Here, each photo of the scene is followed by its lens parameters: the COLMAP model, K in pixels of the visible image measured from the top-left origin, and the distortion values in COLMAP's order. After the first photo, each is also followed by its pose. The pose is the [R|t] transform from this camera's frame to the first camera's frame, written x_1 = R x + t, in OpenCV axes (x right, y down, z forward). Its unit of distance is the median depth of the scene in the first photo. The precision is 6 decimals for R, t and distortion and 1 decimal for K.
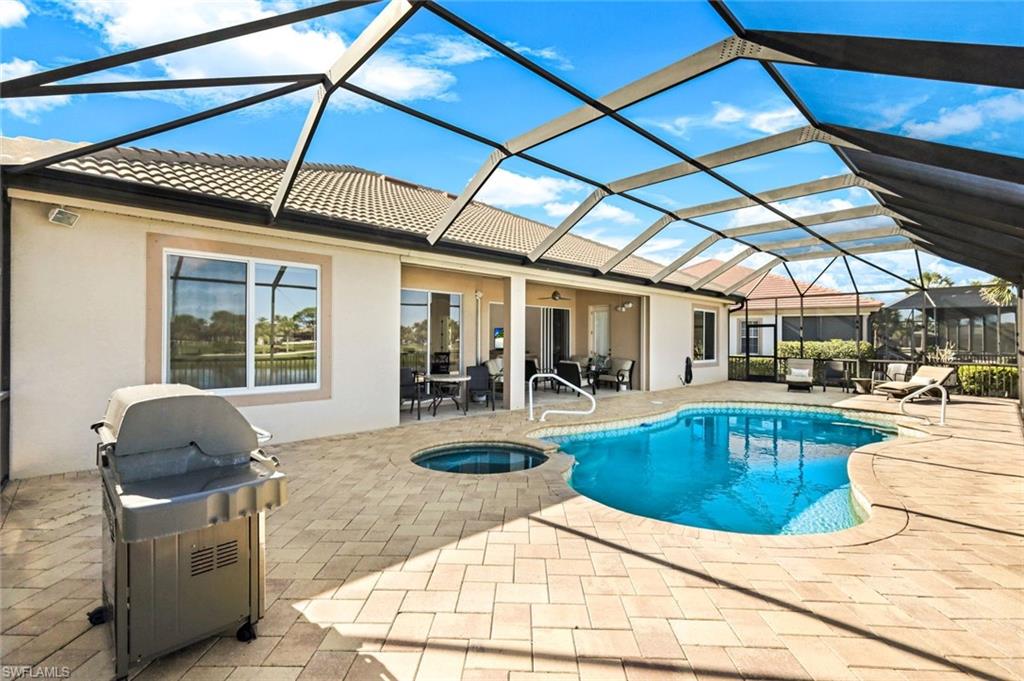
lens RADIAL K [[457.0, 0, 512.0], [0, 457.0, 340.5], [0, 0, 1]] dist [0.000097, -0.000279]
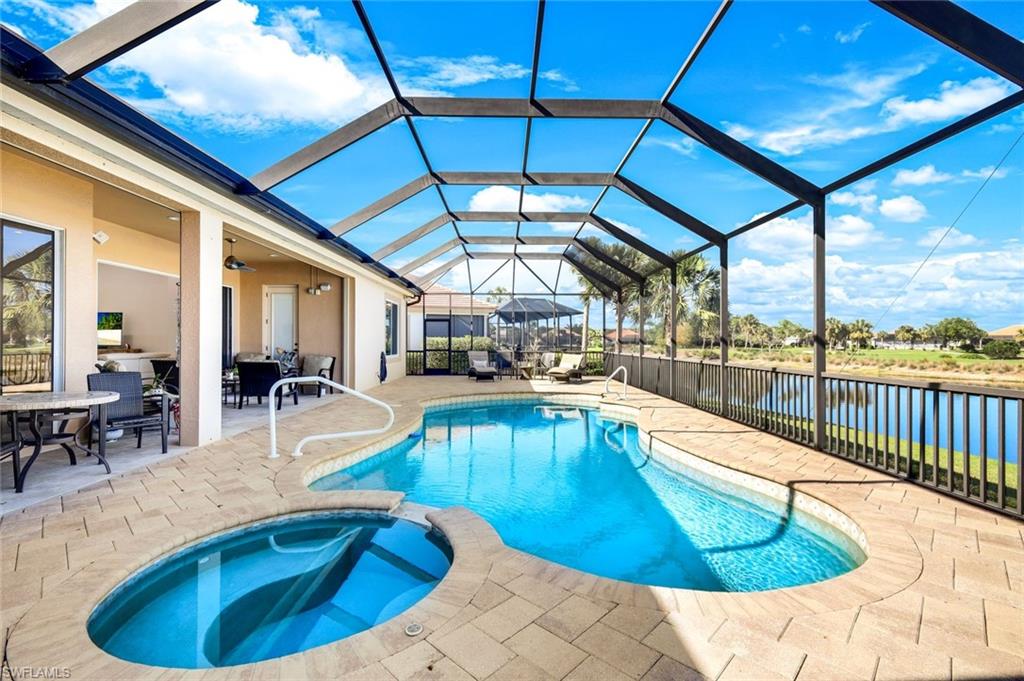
lens RADIAL K [[457.0, 0, 512.0], [0, 457.0, 340.5], [0, 0, 1]] dist [0.000097, -0.000279]
pose [[0.684791, -0.003088, 0.728733, -0.105283], [0.001987, 0.999995, 0.002371, 0.014134], [-0.728737, -0.000176, 0.684794, 0.227273]]
